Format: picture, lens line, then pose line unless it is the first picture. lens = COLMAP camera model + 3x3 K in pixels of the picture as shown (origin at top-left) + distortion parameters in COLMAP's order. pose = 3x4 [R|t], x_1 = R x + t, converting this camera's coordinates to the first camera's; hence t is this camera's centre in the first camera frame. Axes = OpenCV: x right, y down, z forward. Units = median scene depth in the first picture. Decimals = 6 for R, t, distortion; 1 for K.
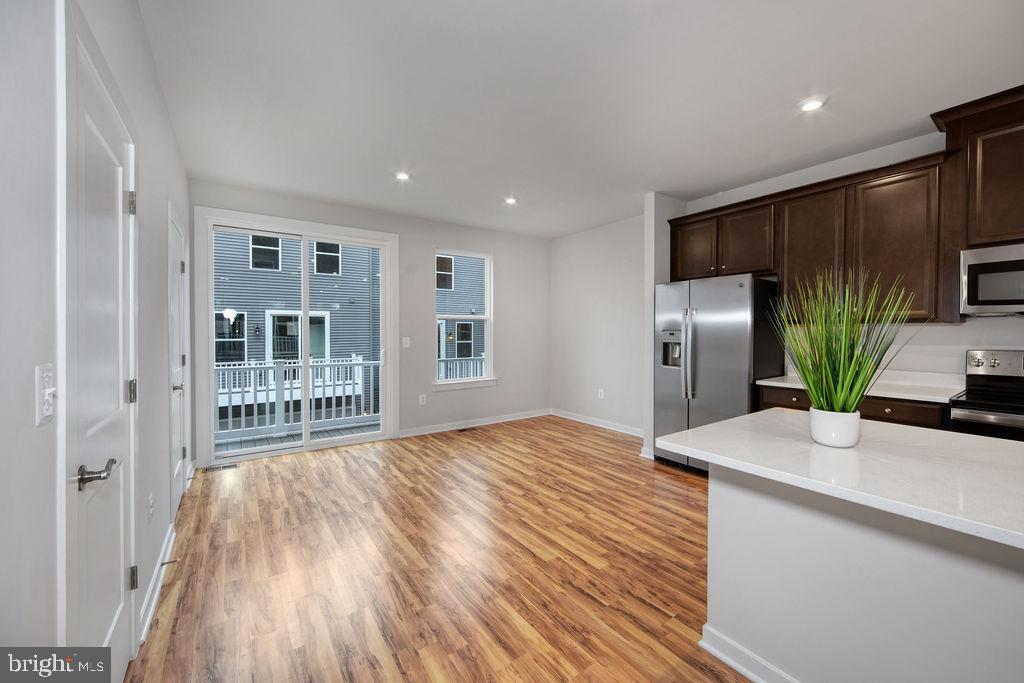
lens RADIAL K [[406.9, 0, 510.9], [0, 406.9, 336.8], [0, 0, 1]] dist [-0.001185, 0.000003]
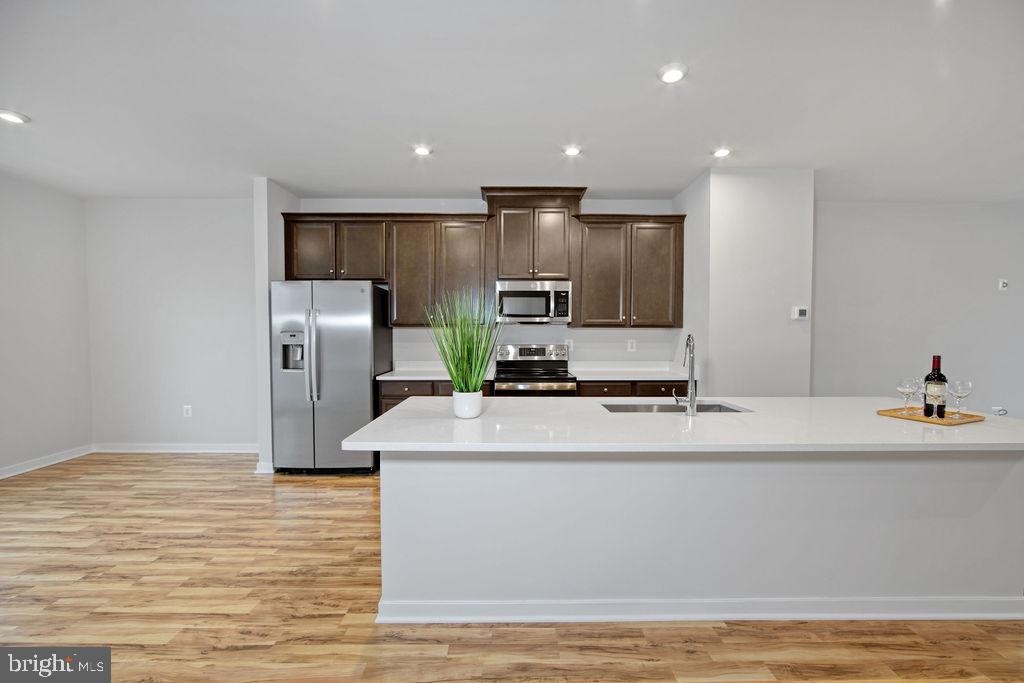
lens RADIAL K [[404.1, 0, 516.2], [0, 404.1, 347.5], [0, 0, 1]] dist [-0.002076, -0.000058]
pose [[0.568105, -0.027236, 0.822505, -0.097981], [0.007430, 0.999581, 0.027968, -0.001803], [-0.822922, -0.009778, 0.568070, 0.044769]]
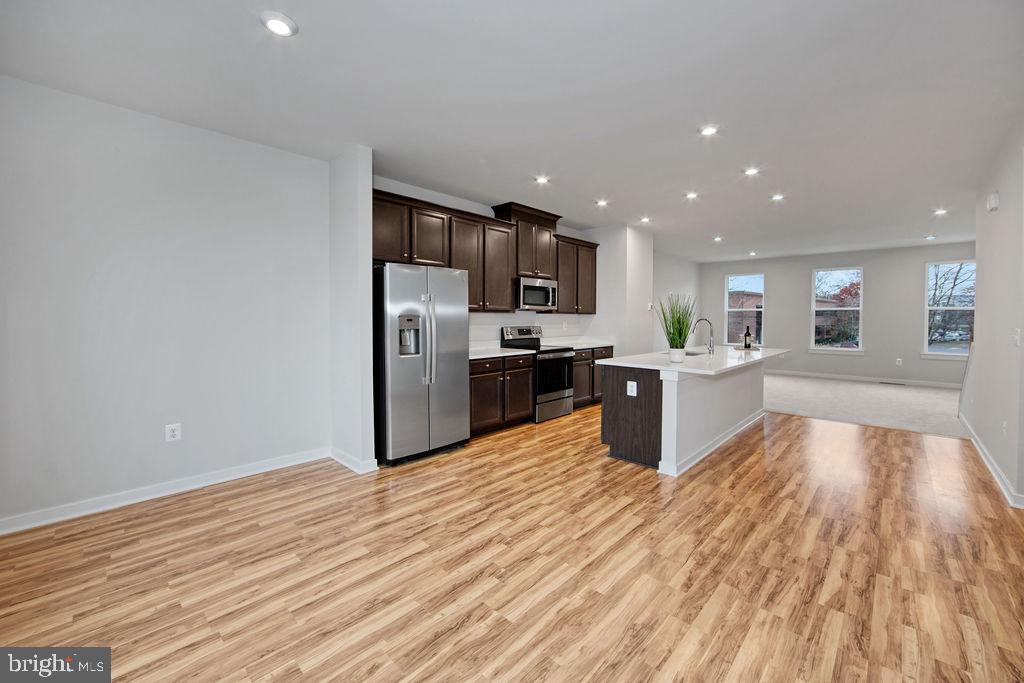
lens RADIAL K [[395.5, 0, 532.9], [0, 395.5, 322.3], [0, 0, 1]] dist [-0.007535, -0.000021]
pose [[-0.216240, -0.010982, 0.976278, -0.643076], [0.008500, 0.999878, 0.013130, -0.012644], [-0.976303, 0.011138, -0.216121, 1.076963]]
